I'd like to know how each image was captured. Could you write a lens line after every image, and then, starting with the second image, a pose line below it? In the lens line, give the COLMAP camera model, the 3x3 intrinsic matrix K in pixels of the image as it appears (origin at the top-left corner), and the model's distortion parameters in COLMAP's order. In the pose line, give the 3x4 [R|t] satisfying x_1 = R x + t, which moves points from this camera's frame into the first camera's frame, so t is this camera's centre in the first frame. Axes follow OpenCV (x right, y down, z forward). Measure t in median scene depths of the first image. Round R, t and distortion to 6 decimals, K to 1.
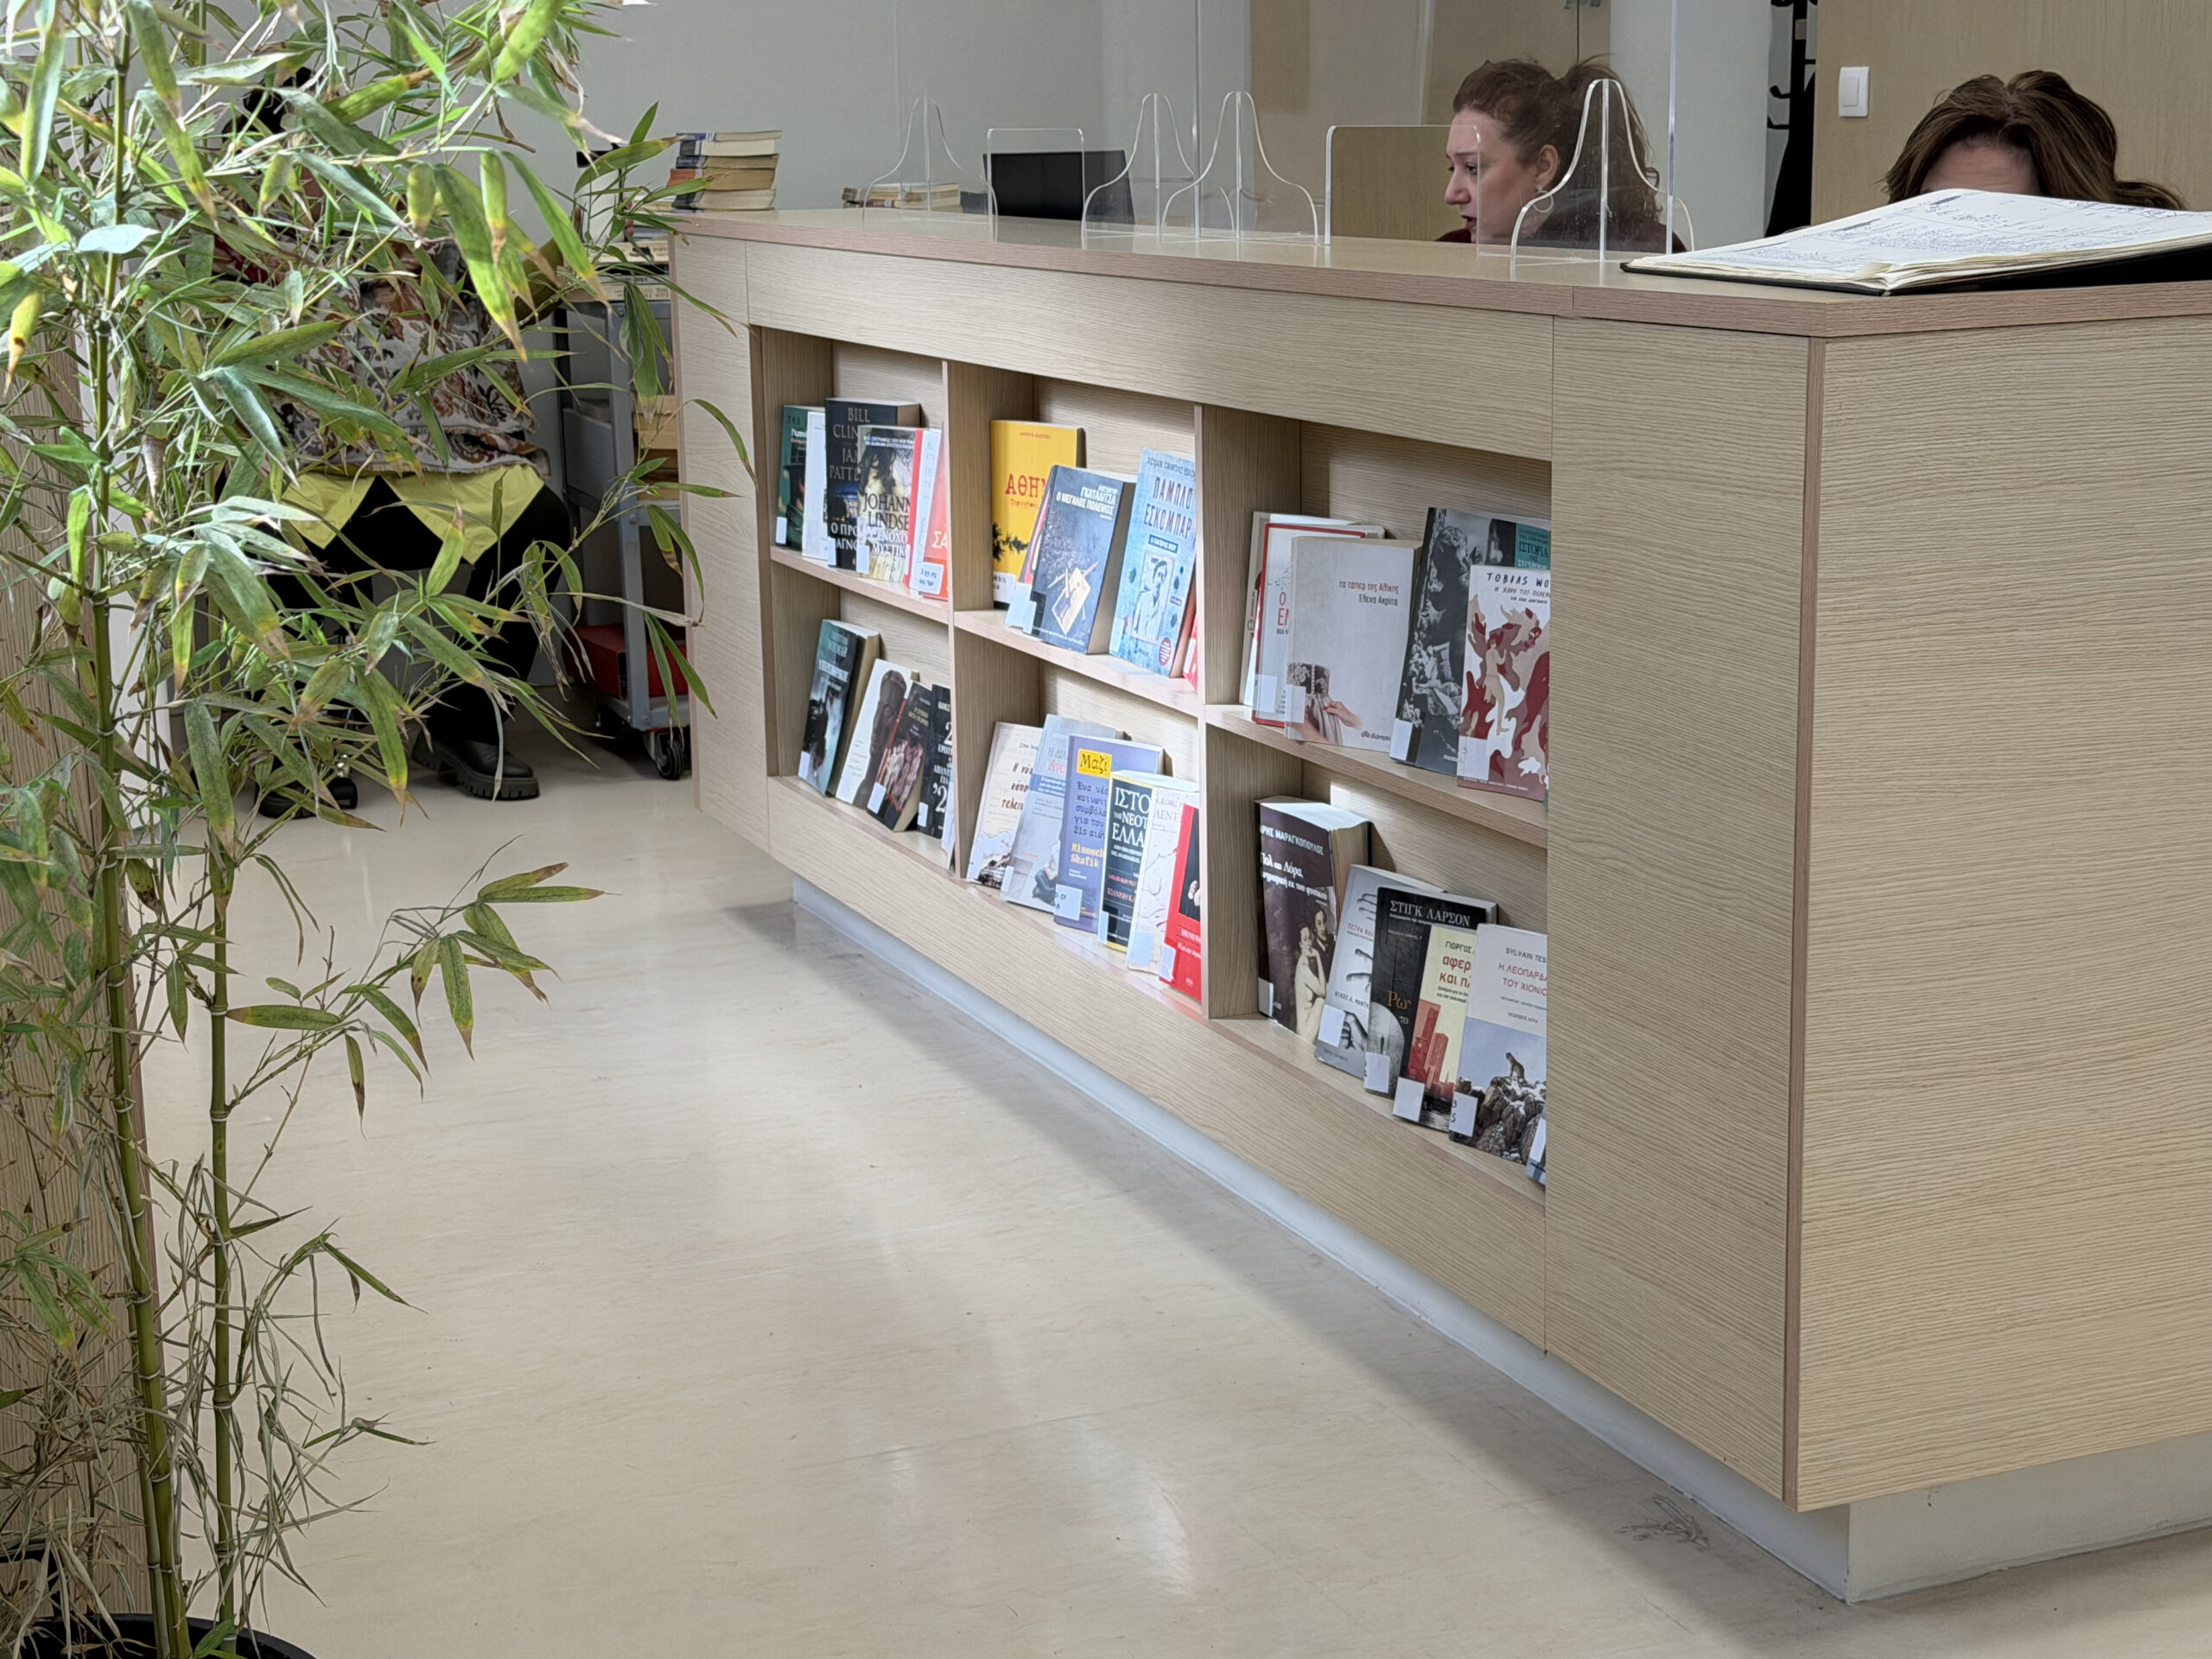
lens RADIAL K [[3394.3, 0, 1106.0], [0, 3394.3, 829.5], [0, 0, 1]] dist [-0.004772, -0.001770]
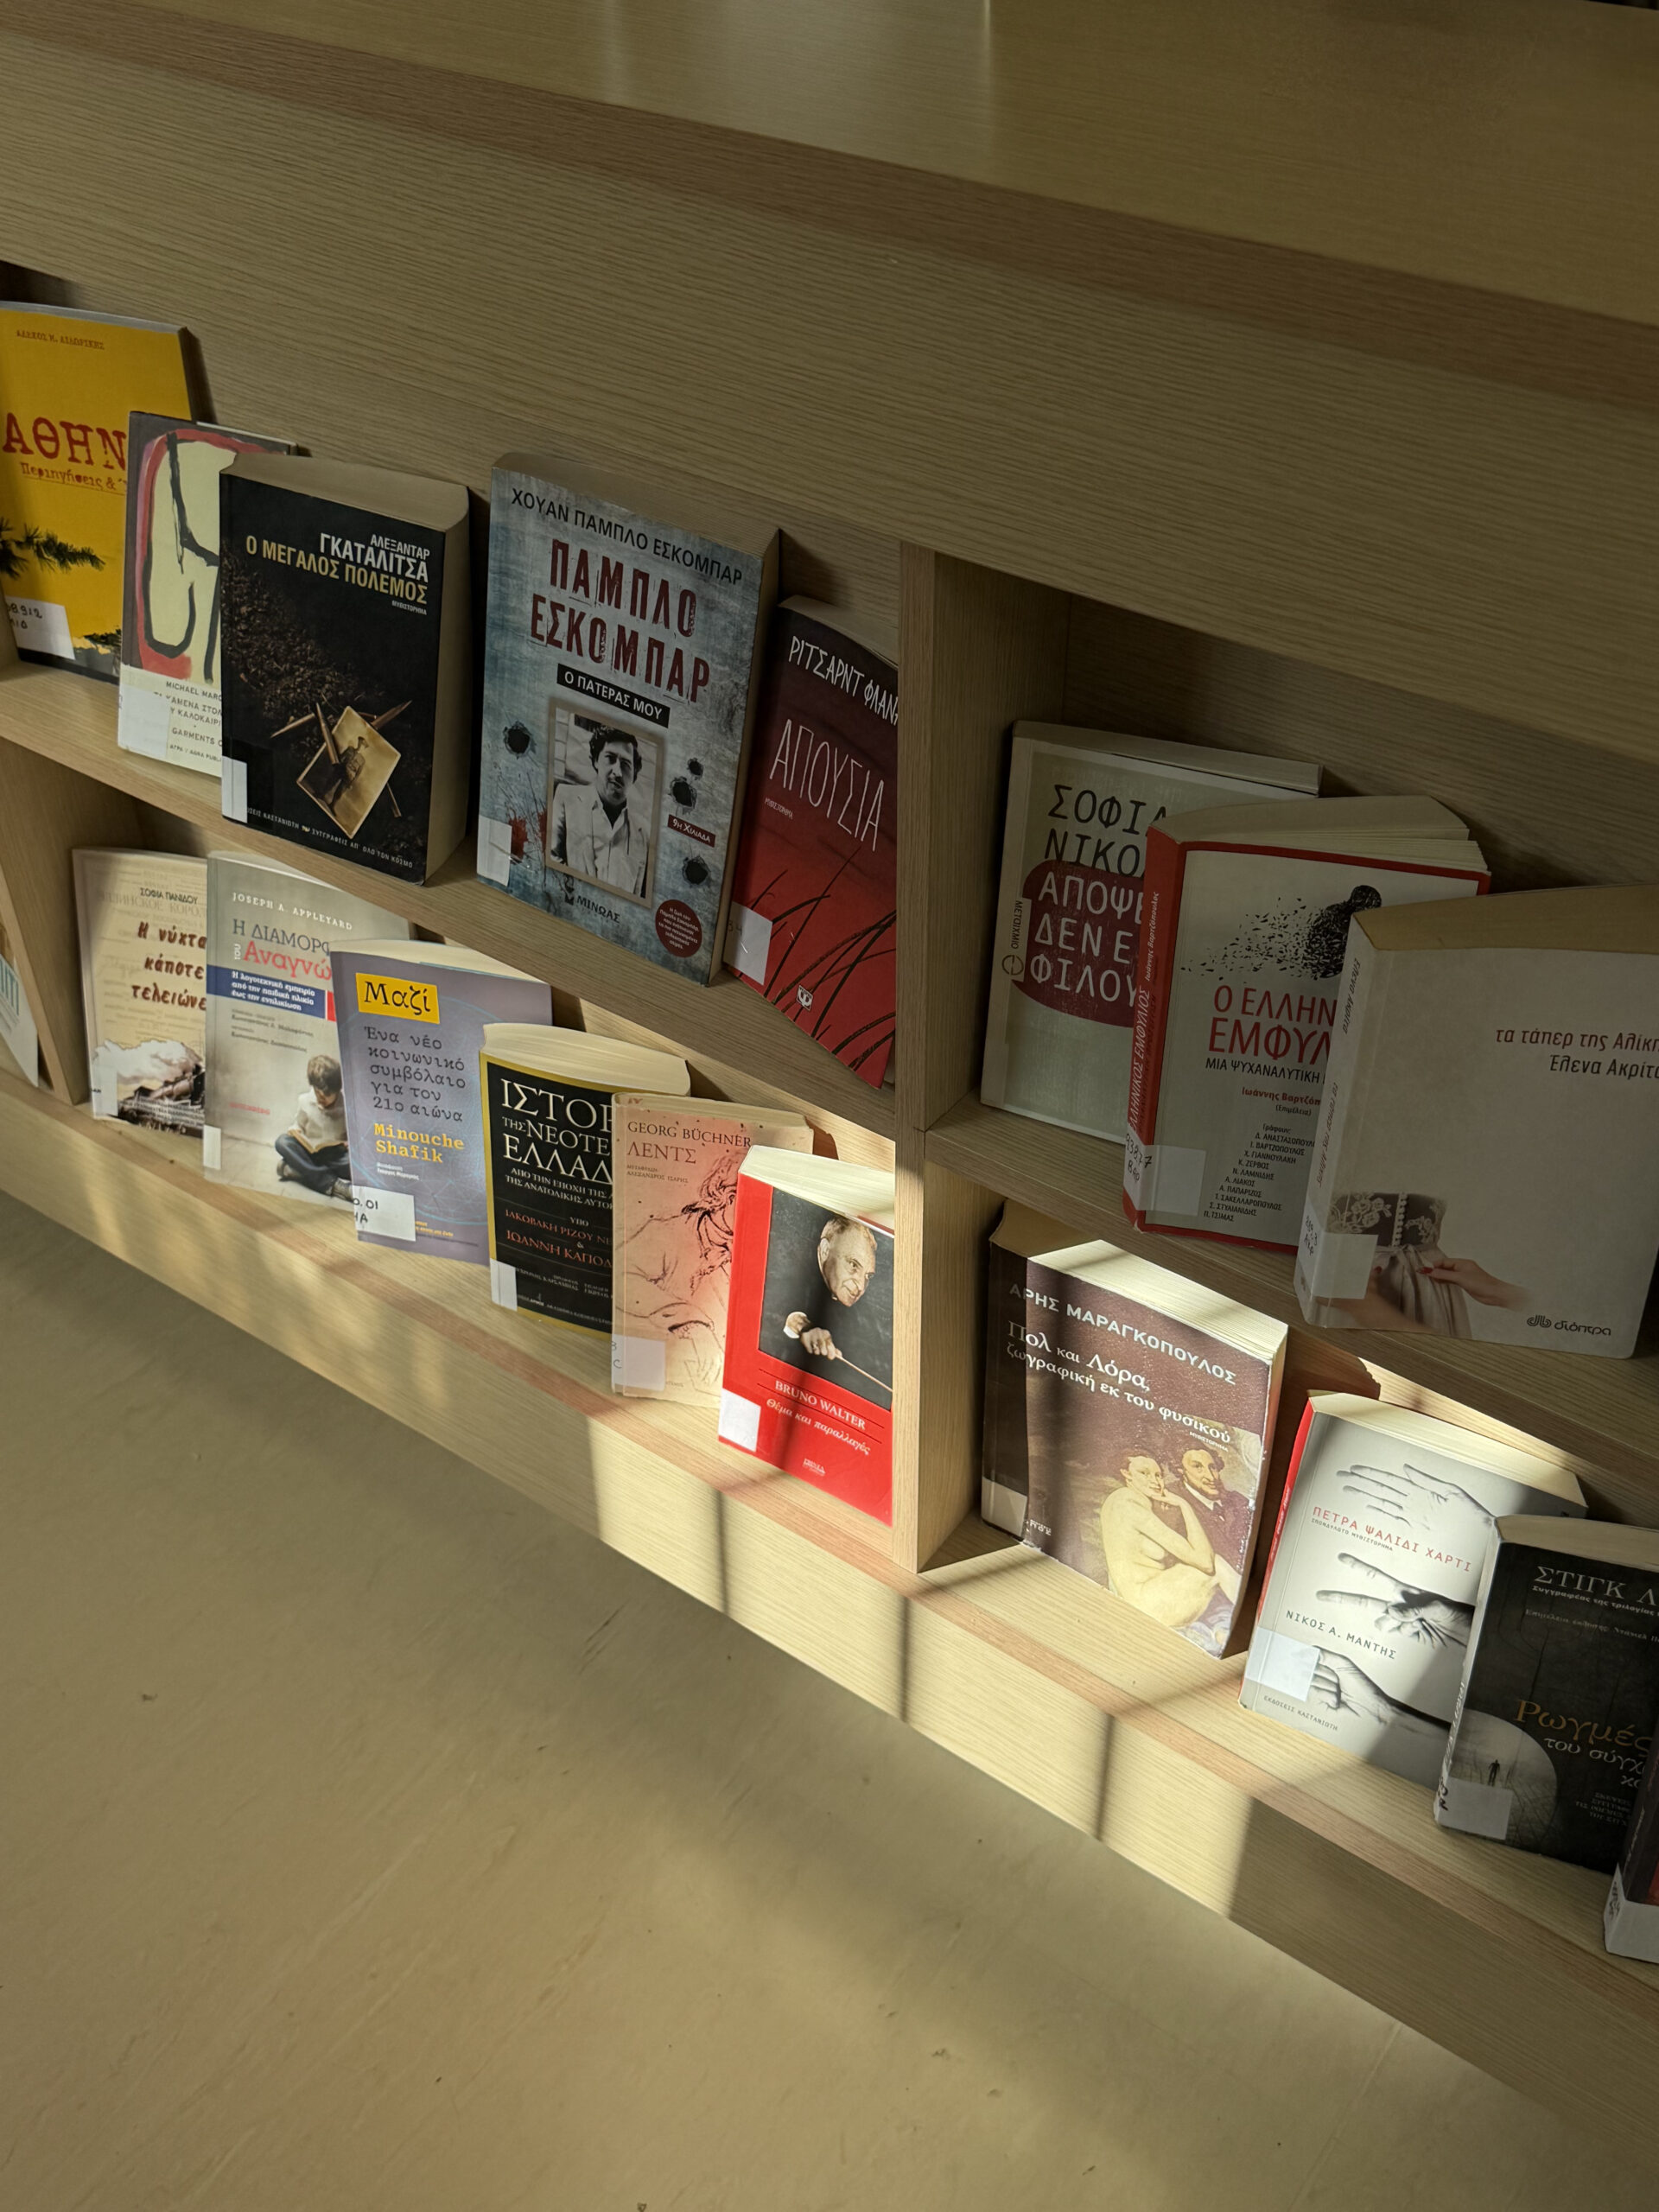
lens RADIAL K [[2270.8, 0, 829.5], [0, 2270.8, 1106.0], [0, 0, 1]] dist [0.125621, -0.000209]
pose [[0.858257, -0.317981, 0.402844, -0.116698], [0.103956, 0.876373, 0.470280, -0.203615], [-0.502582, -0.361743, 0.785209, 0.805832]]
